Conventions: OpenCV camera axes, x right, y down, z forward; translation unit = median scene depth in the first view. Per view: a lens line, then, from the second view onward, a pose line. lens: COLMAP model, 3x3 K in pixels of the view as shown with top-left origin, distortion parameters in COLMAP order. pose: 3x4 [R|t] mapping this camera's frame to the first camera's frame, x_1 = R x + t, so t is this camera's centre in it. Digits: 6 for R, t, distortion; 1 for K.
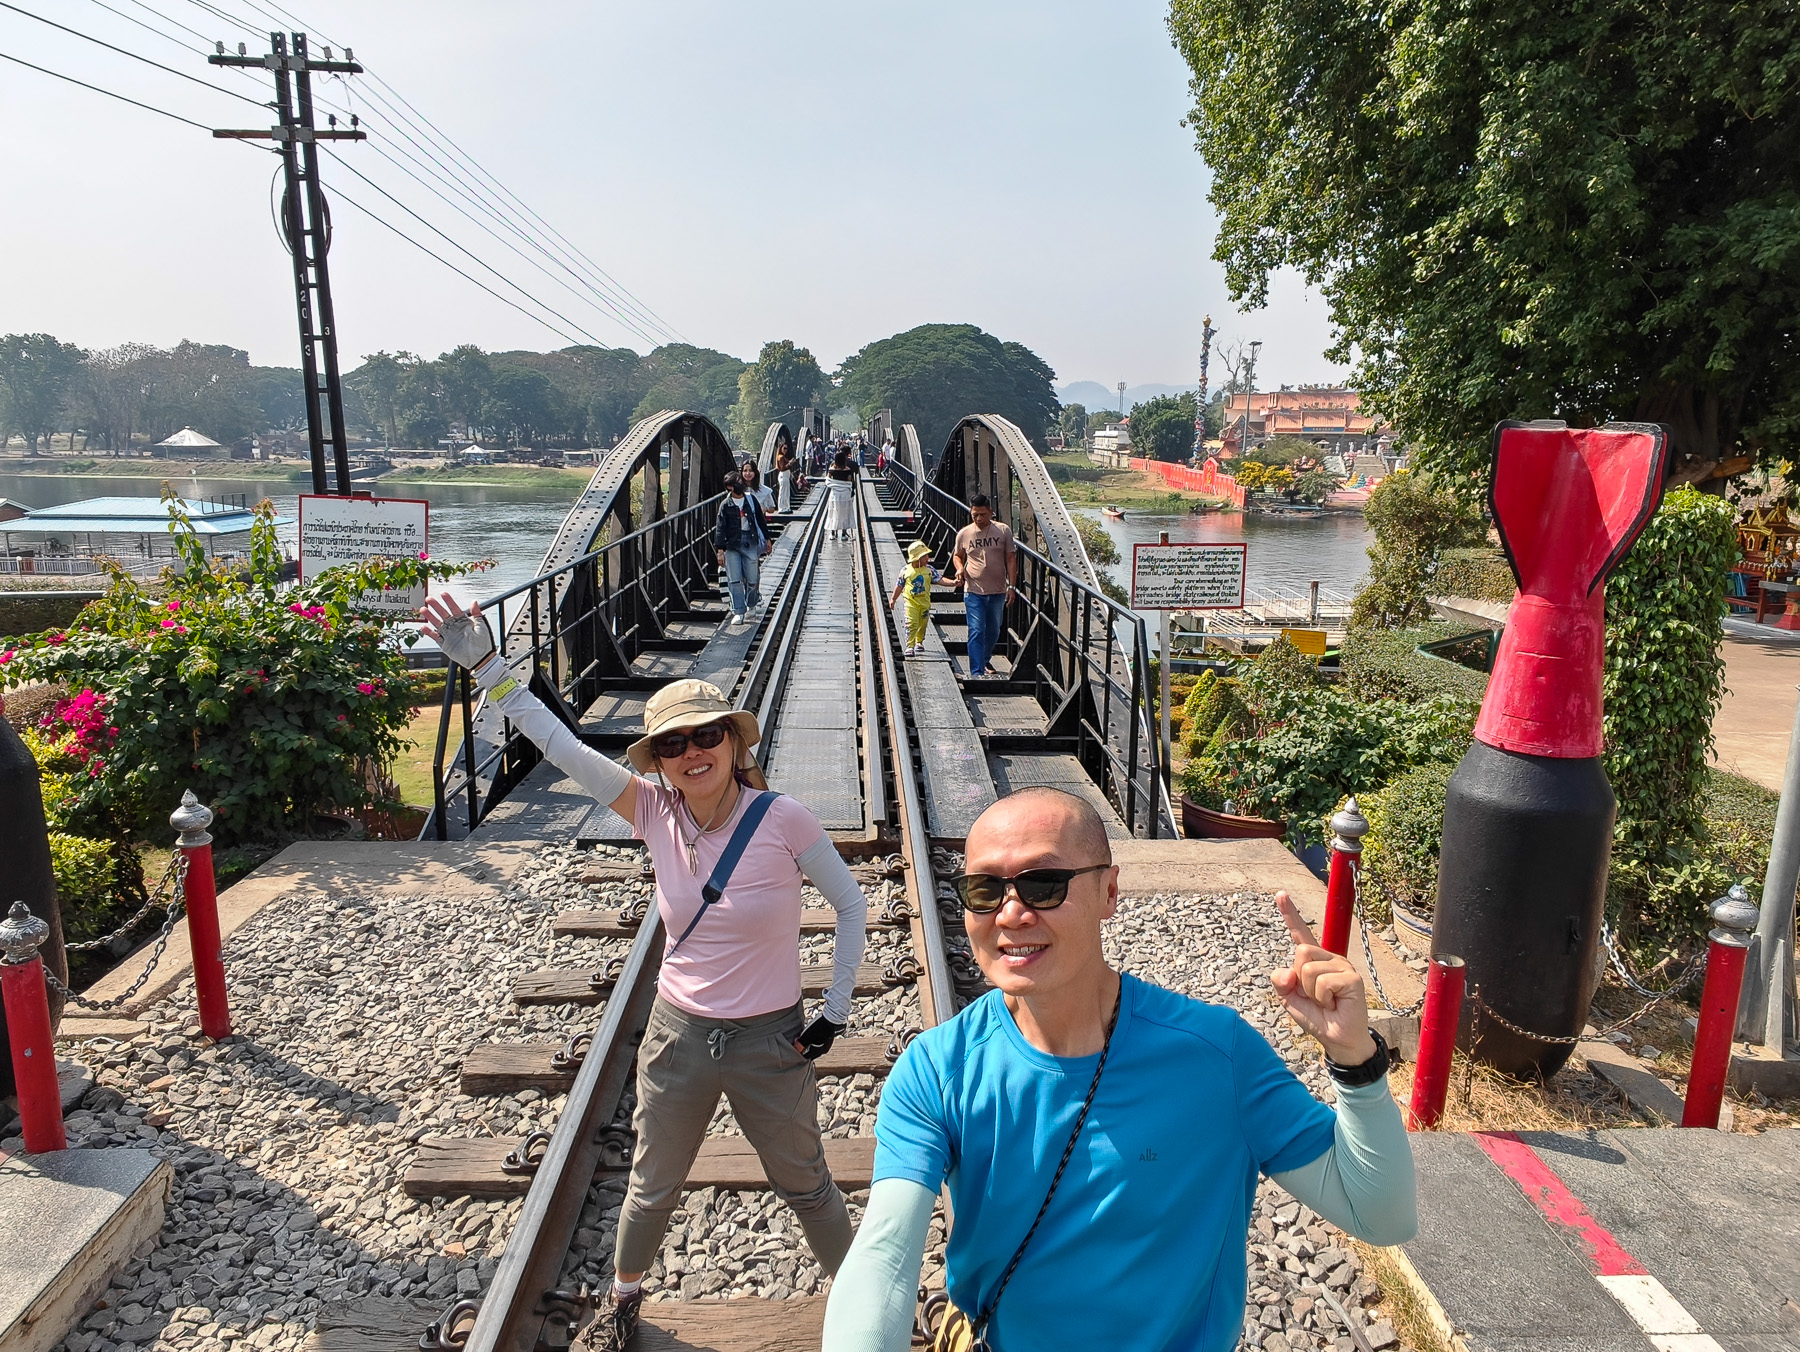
lens RADIAL K [[1198.8, 0, 901.8], [0, 1198.8, 684.8], [0, 0, 1]] dist [0.003992, -0.008786]
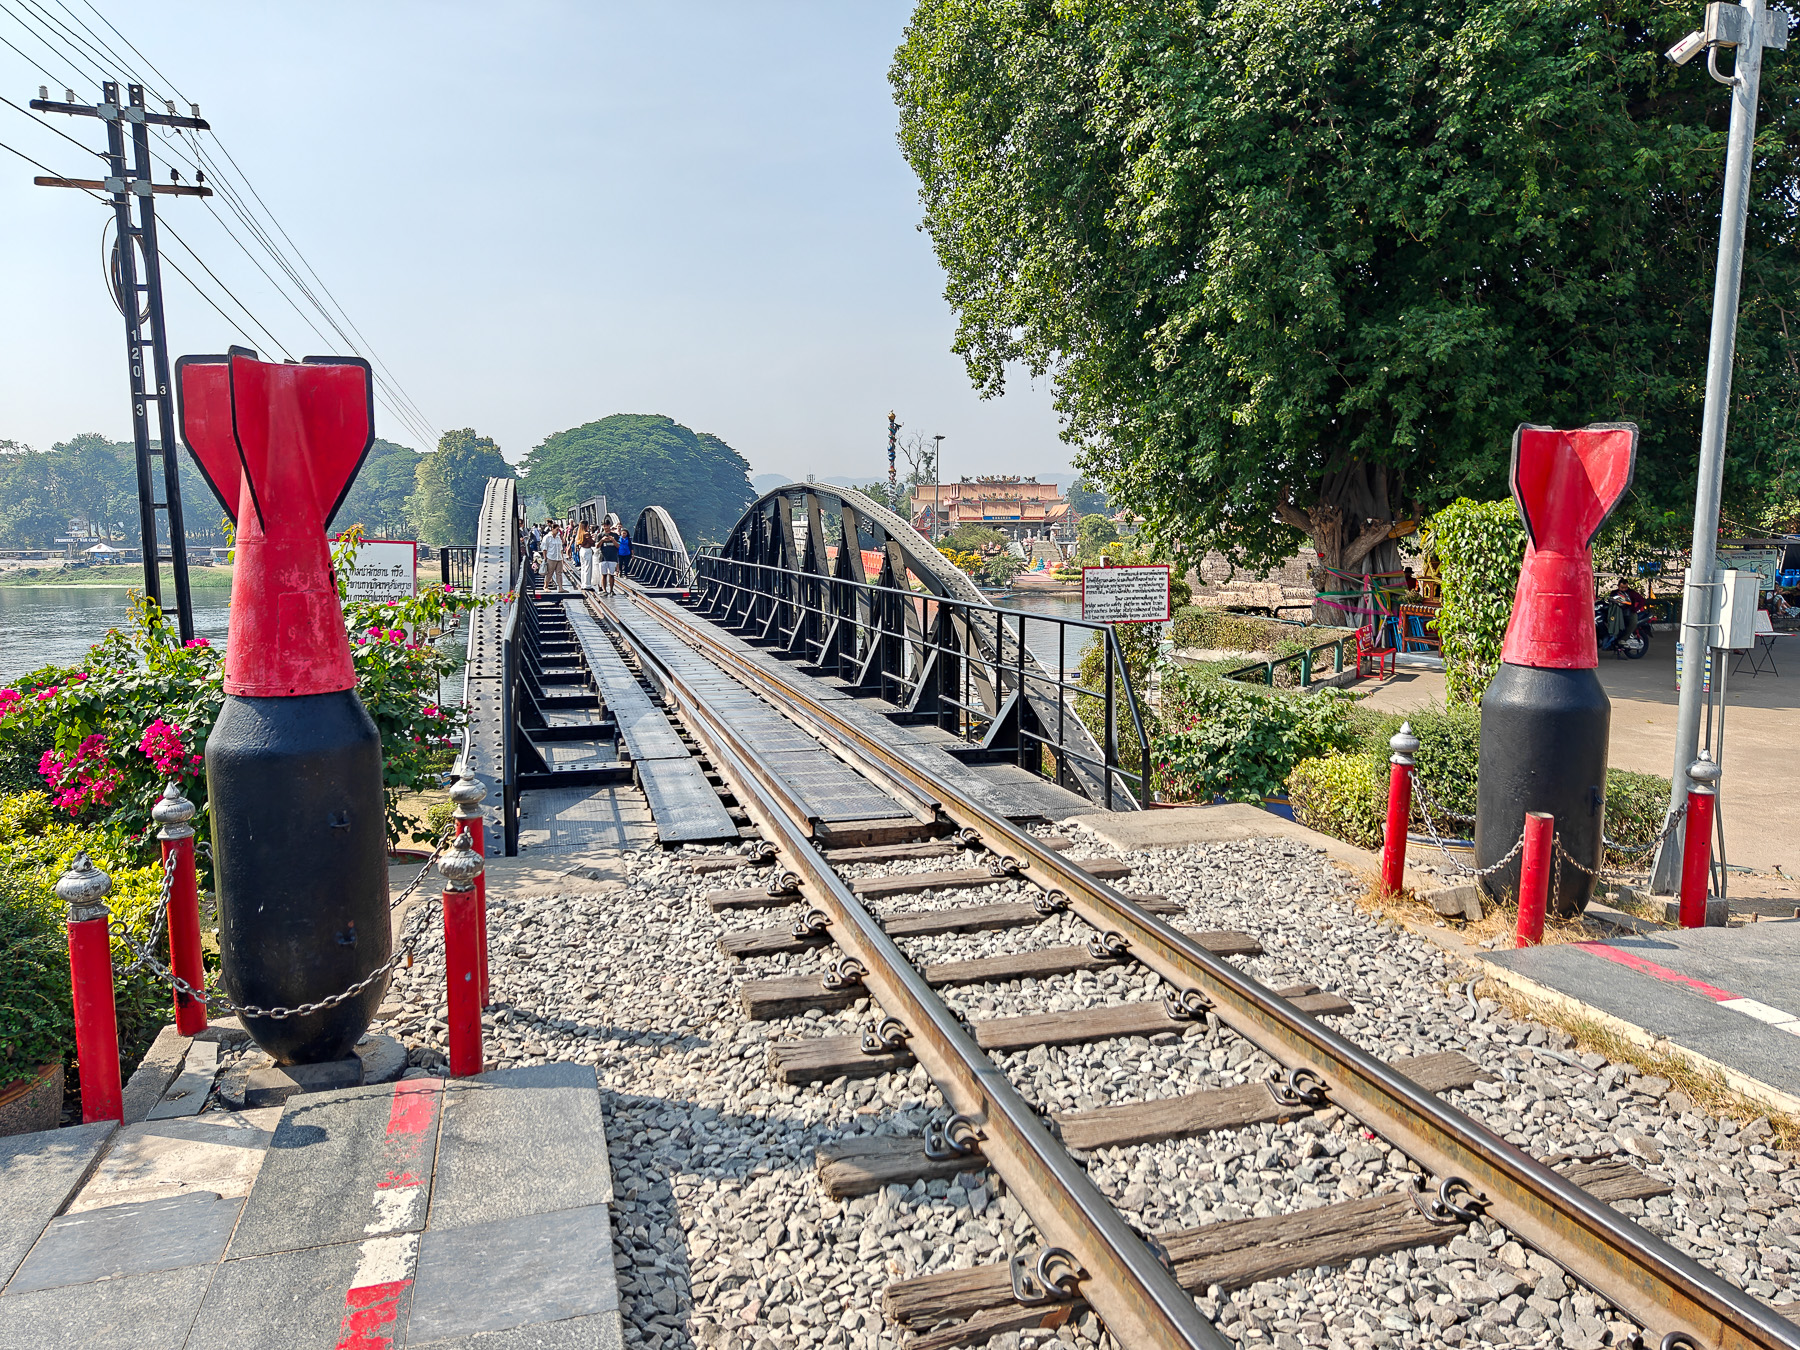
lens RADIAL K [[1200.9, 0, 897.1], [0, 1200.9, 674.5], [0, 0, 1]] dist [0.020810, -0.009110]
pose [[0.970573, -0.041861, 0.237143, -0.153557], [0.061128, 0.995347, -0.074481, 0.036009], [-0.232921, 0.086786, 0.968615, -0.042321]]
